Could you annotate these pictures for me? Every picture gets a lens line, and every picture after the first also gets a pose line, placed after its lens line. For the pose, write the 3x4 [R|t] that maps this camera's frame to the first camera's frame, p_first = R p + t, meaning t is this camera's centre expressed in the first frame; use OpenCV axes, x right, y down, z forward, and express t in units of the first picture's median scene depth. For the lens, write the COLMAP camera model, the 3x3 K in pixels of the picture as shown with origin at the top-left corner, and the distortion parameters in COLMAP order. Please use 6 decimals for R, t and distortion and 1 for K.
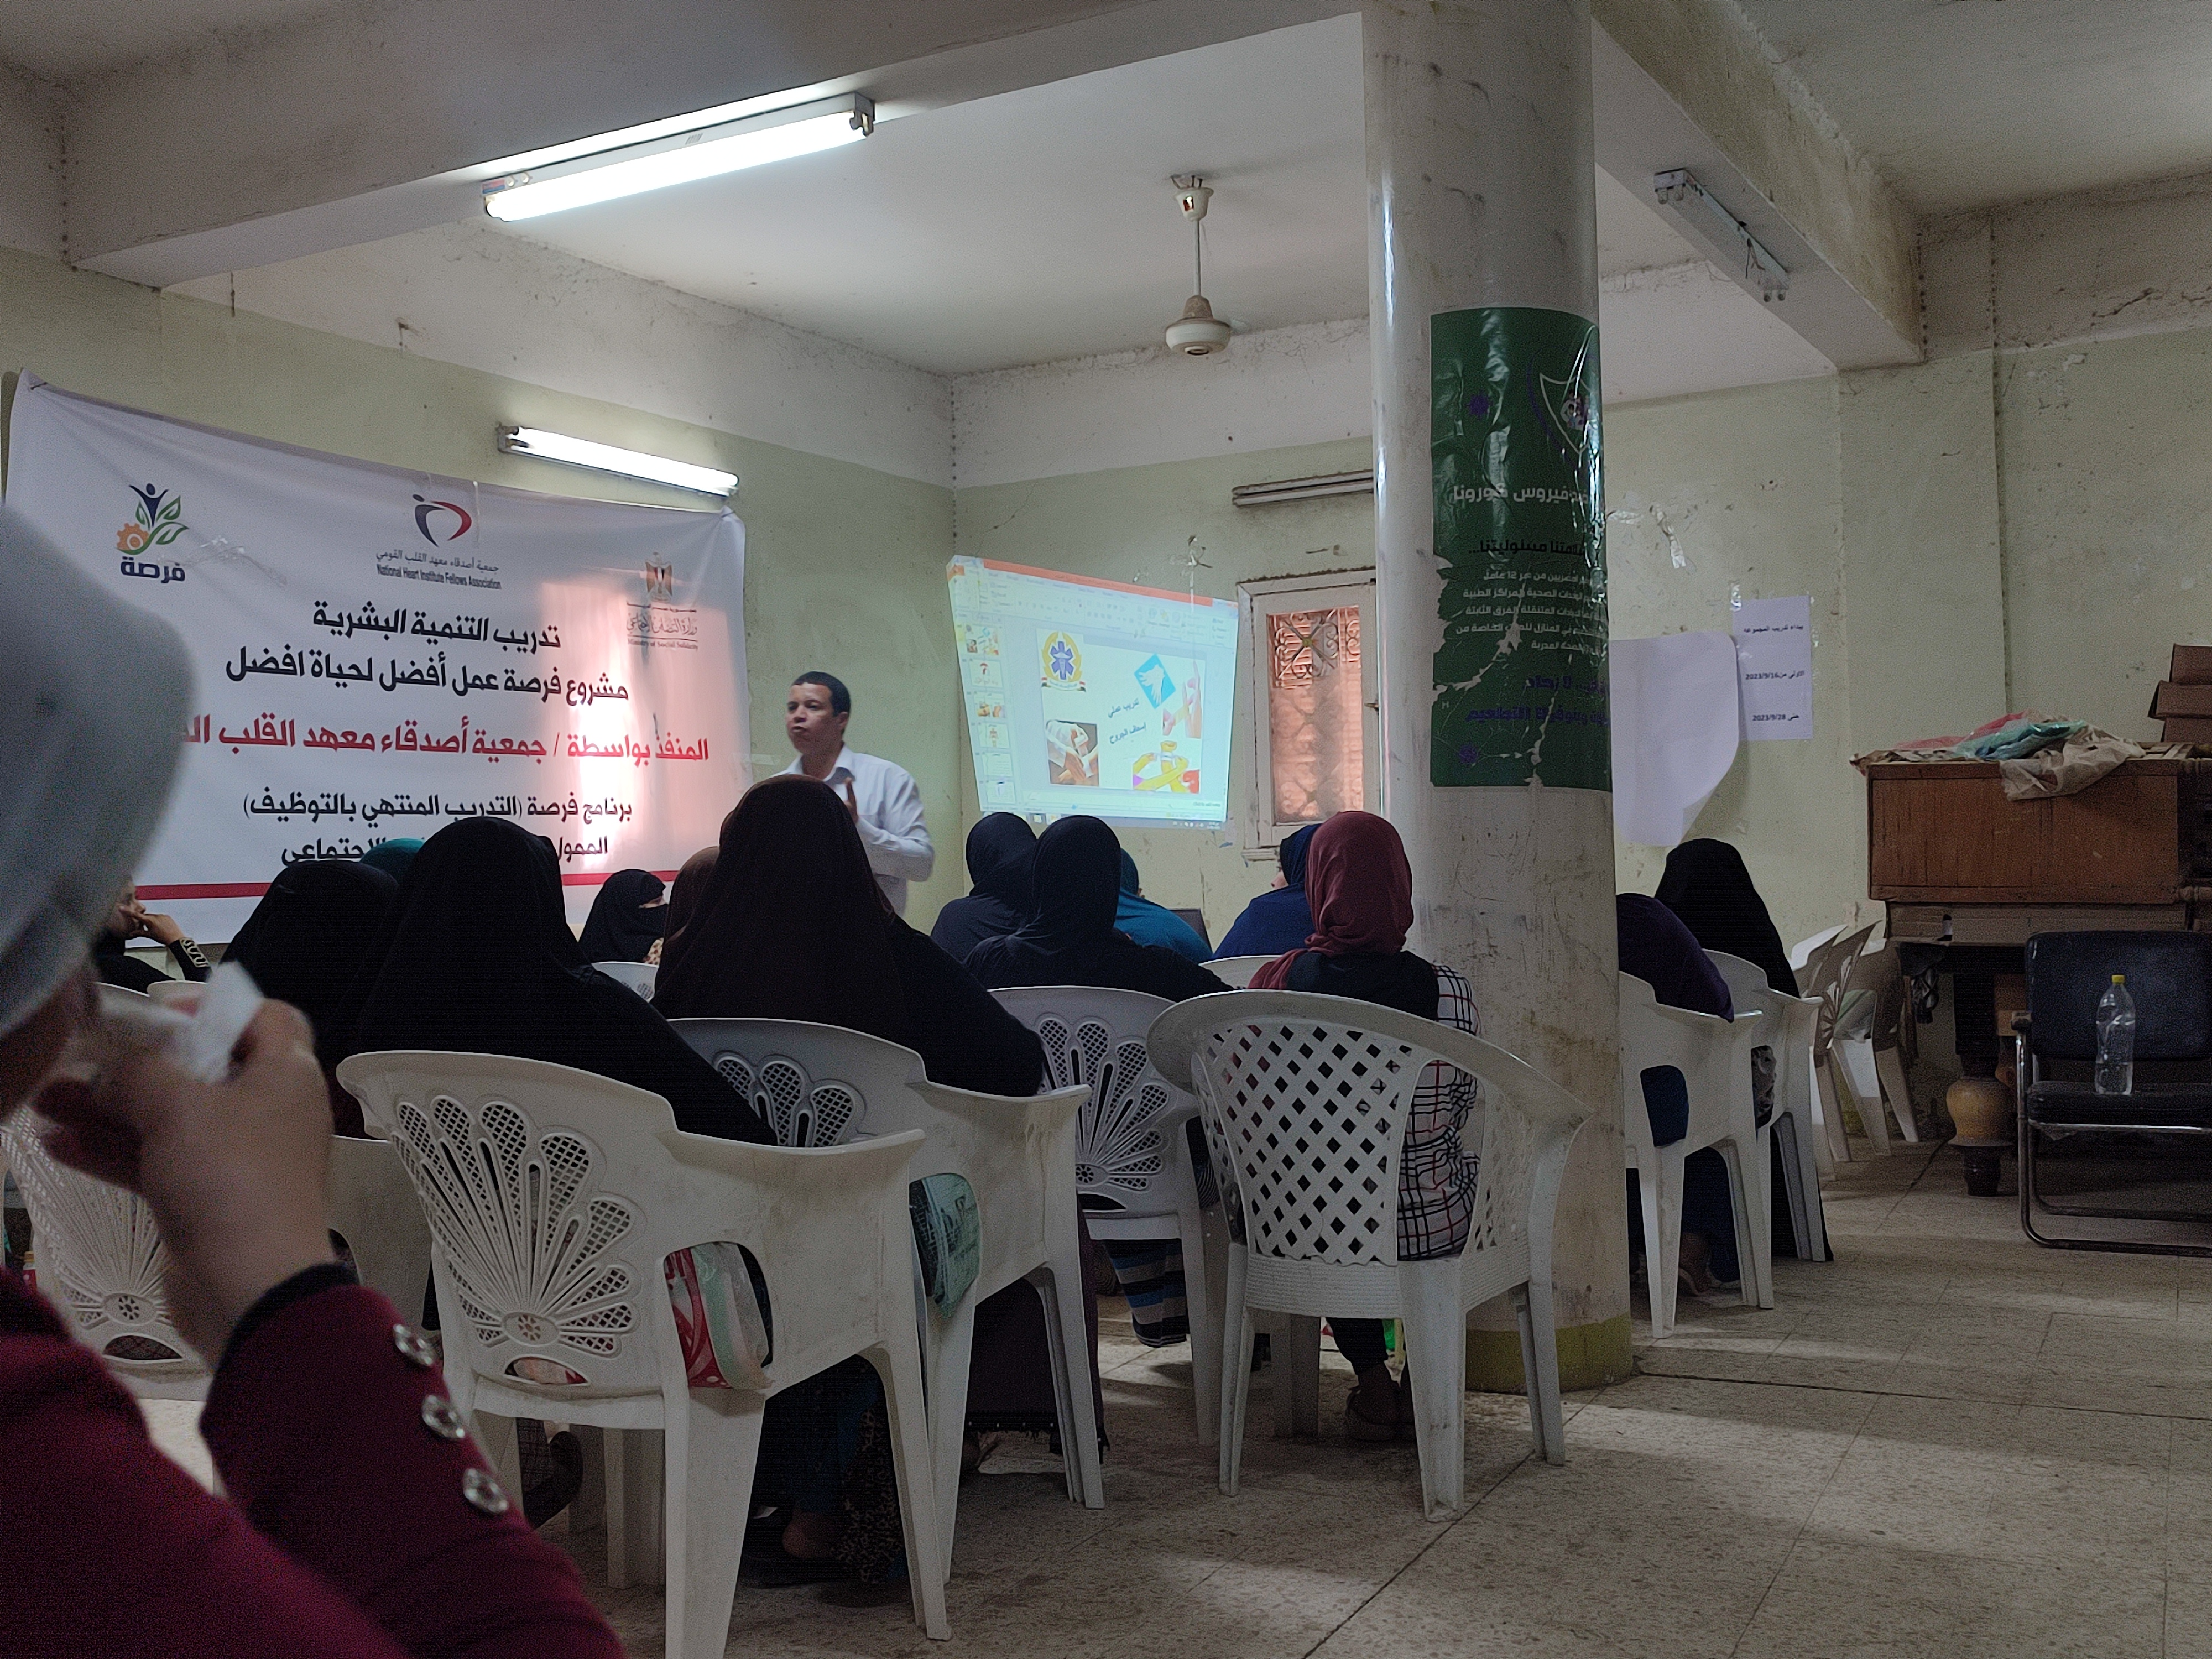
lens RADIAL K [[2179.7, 0, 1120.3], [0, 2179.7, 831.6], [0, 0, 1]] dist [-0.003664, 0.000000]
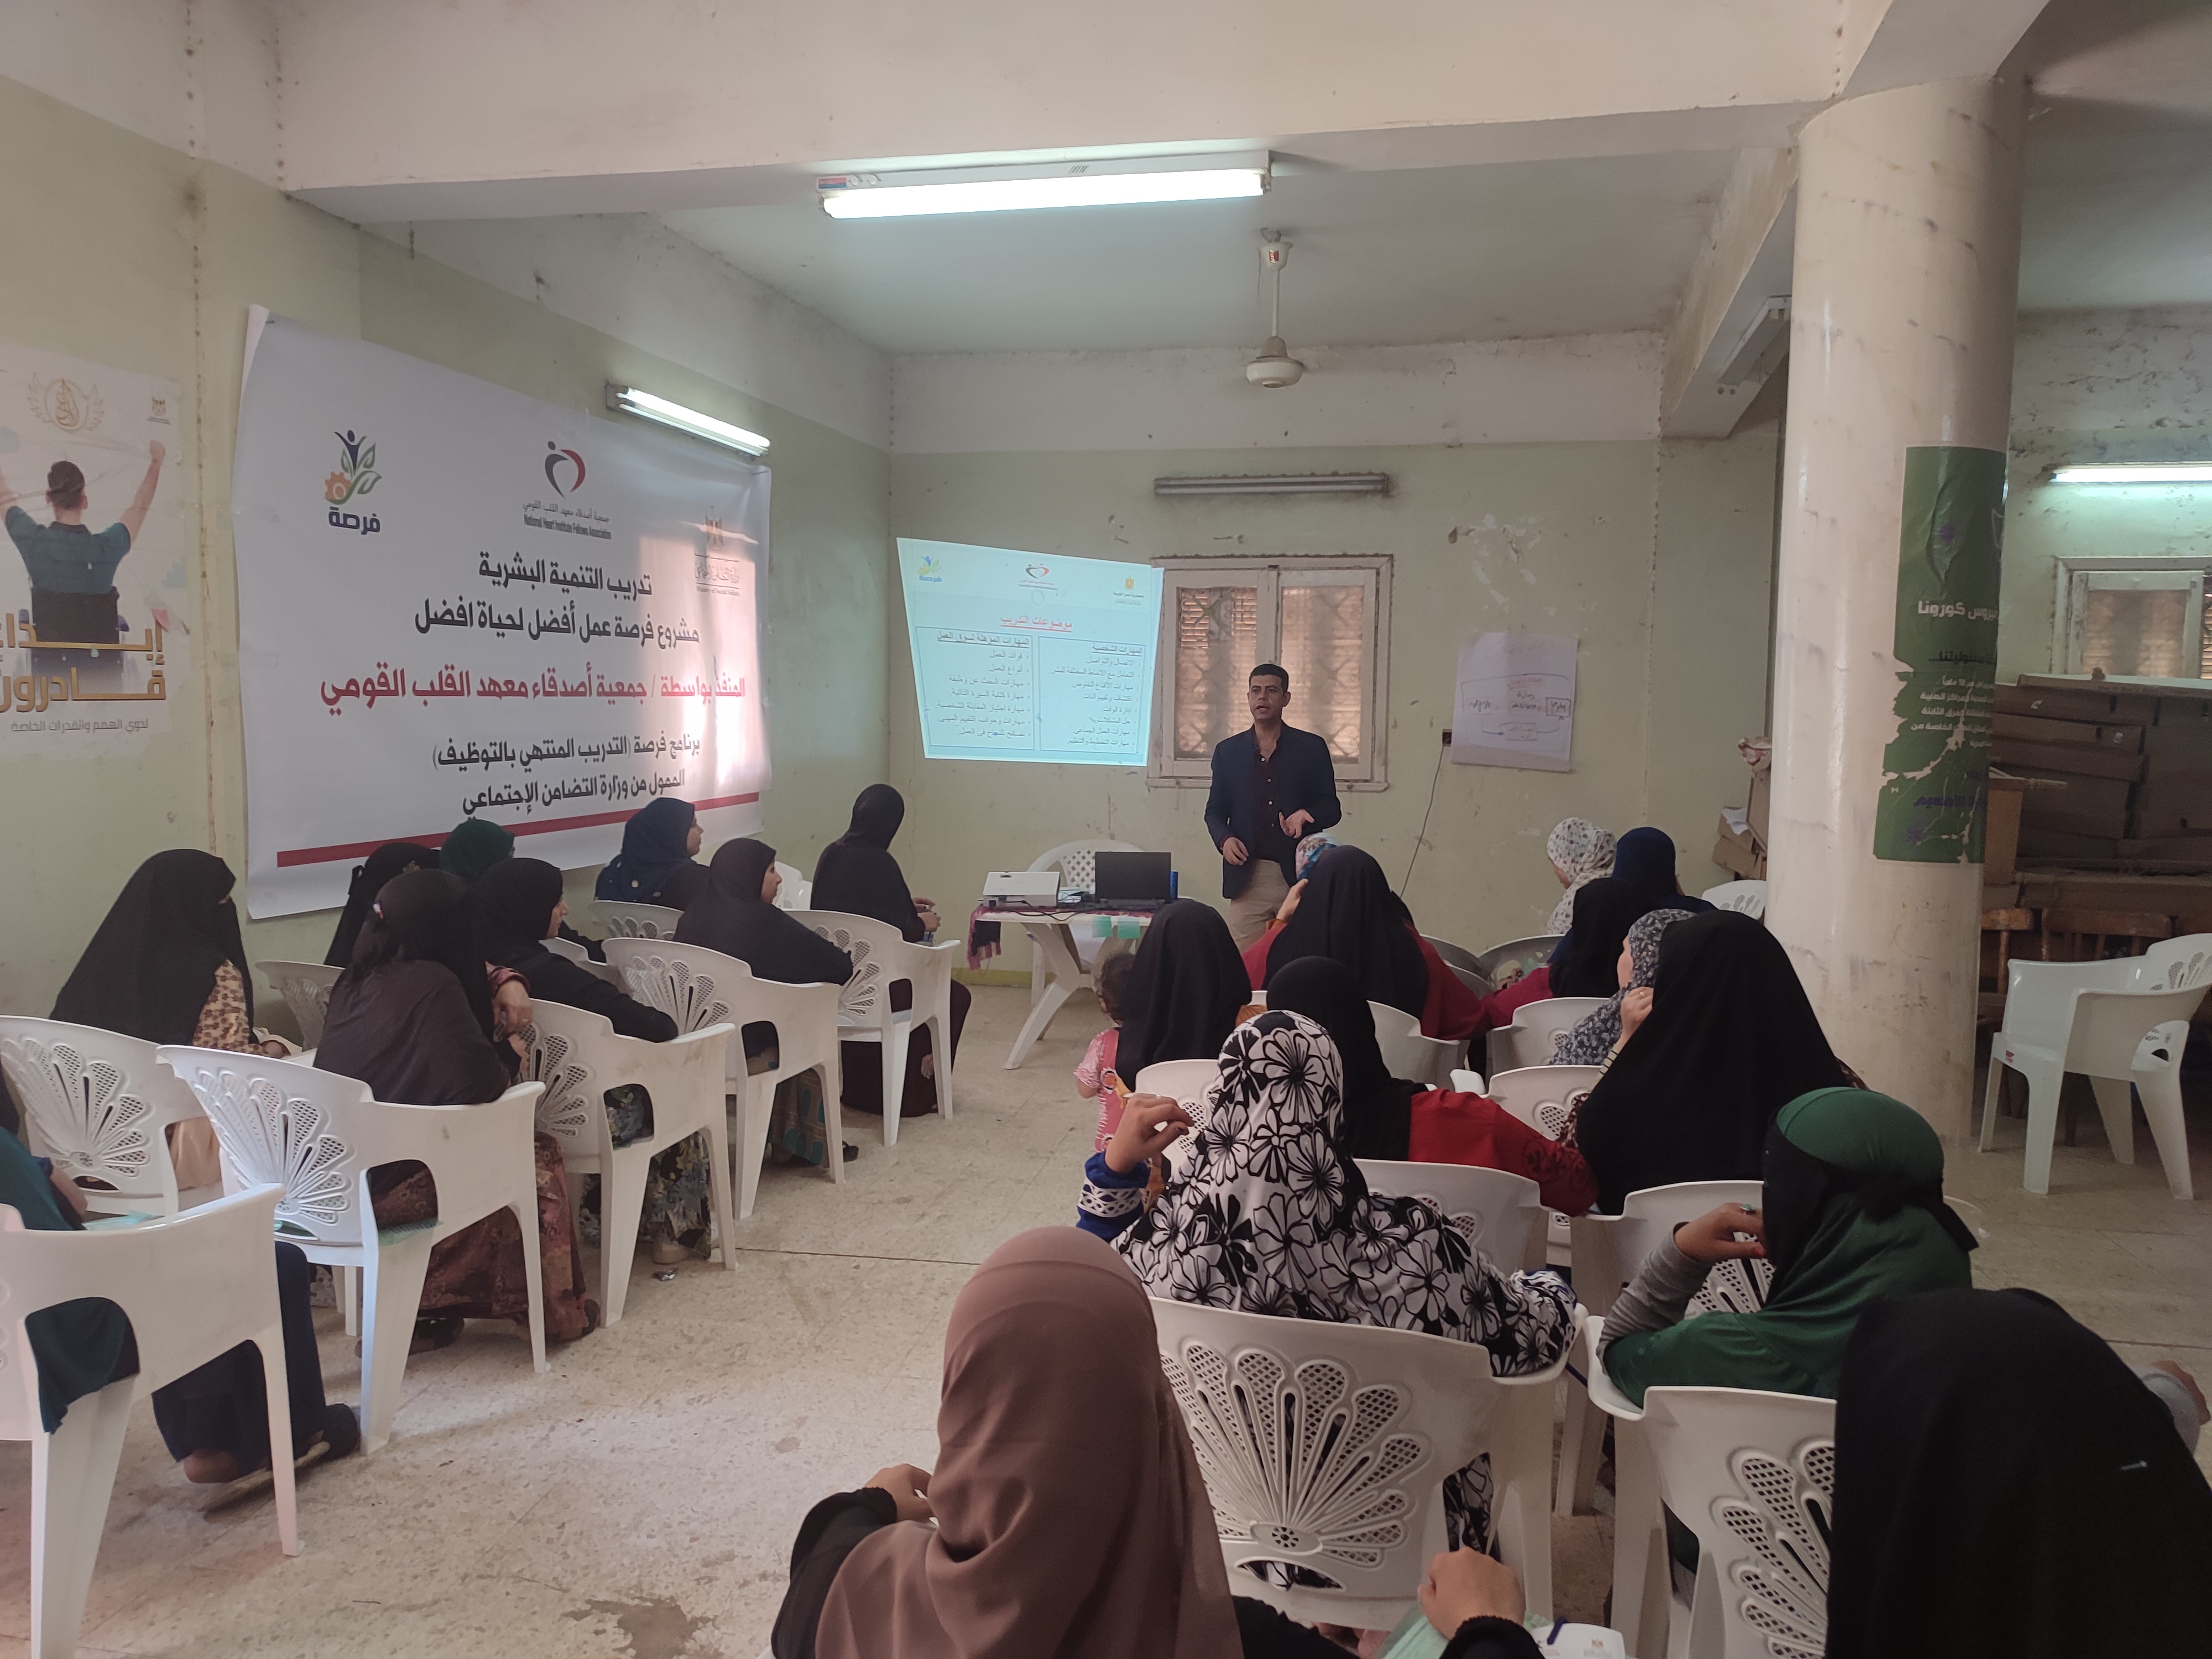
lens RADIAL K [[1603.8, 0, 1116.0], [0, 1603.8, 826.2], [0, 0, 1]] dist [0.014463, -0.019775]
pose [[0.953788, 0.016803, 0.300011, -0.287441], [-0.045346, 0.995049, 0.088434, -0.054129], [-0.297040, -0.097951, 0.949828, 0.173793]]
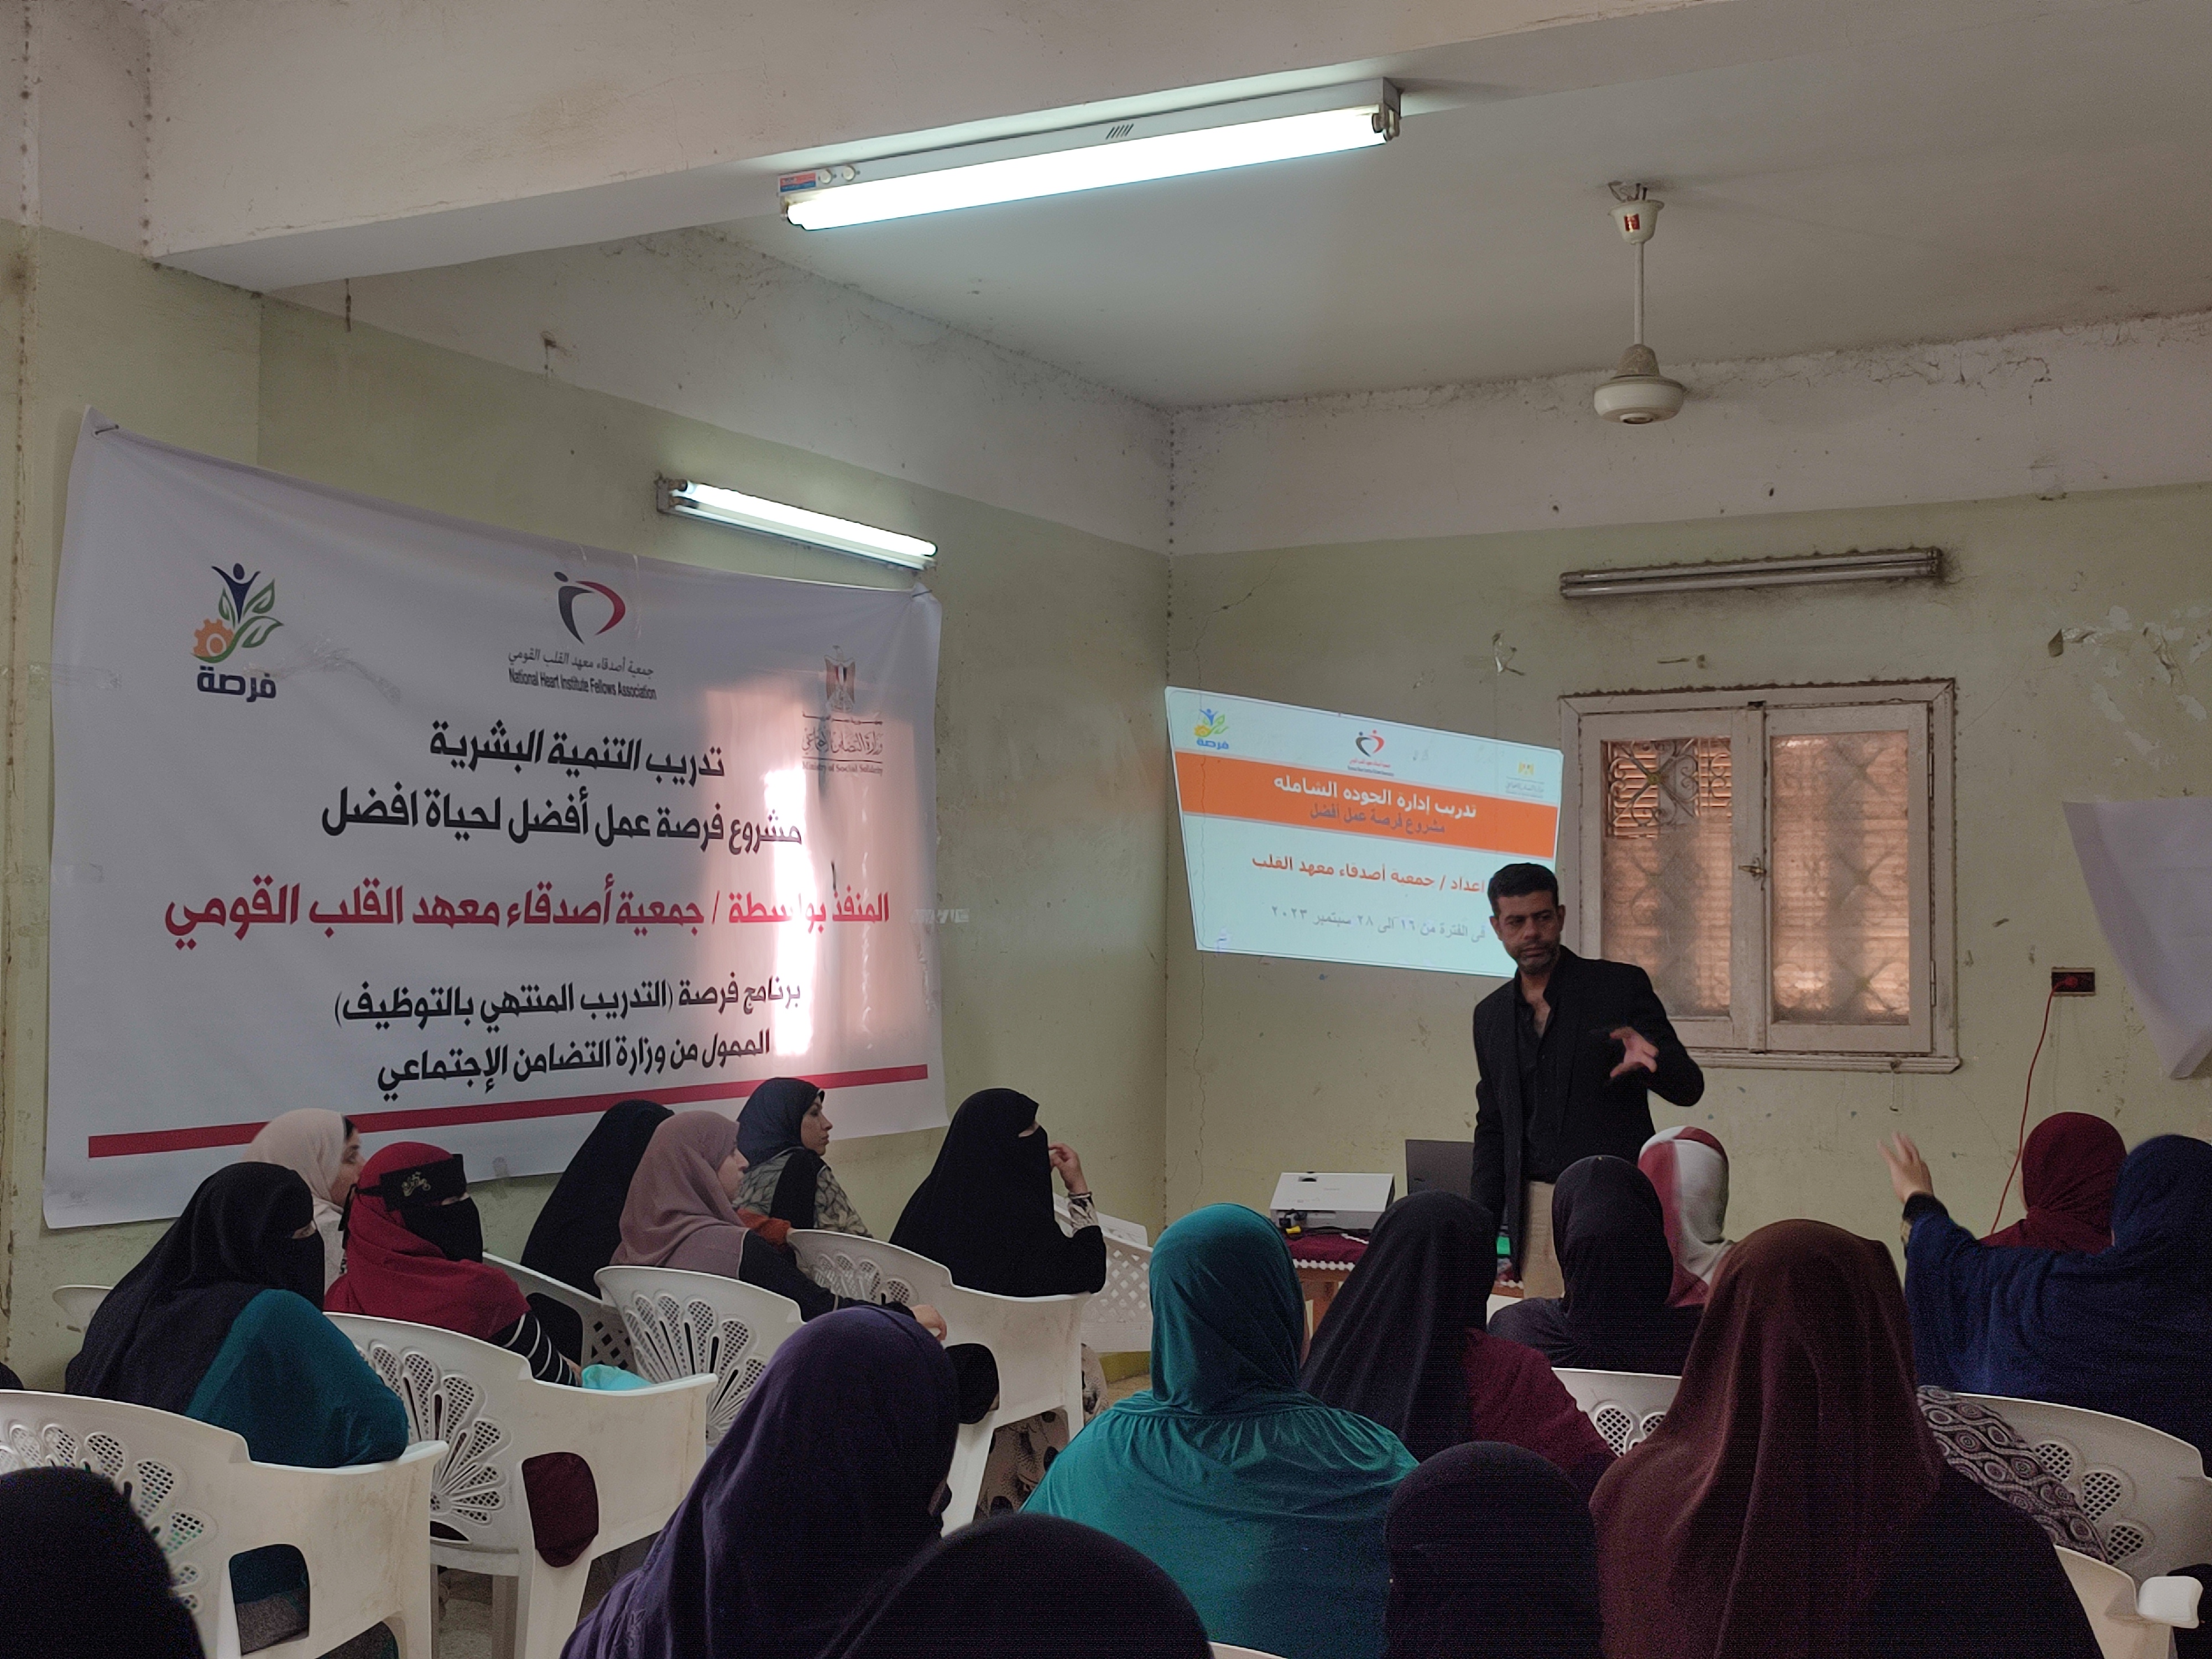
lens RADIAL K [[2551.9, 0, 1124.5], [0, 2551.9, 823.4], [0, 0, 1]] dist [-0.015026, 0.000000]
pose [[0.999153, 0.032987, 0.024606, -0.148460], [-0.032431, 0.999217, -0.022667, -0.055748], [-0.025334, 0.021850, 0.999440, 0.137610]]
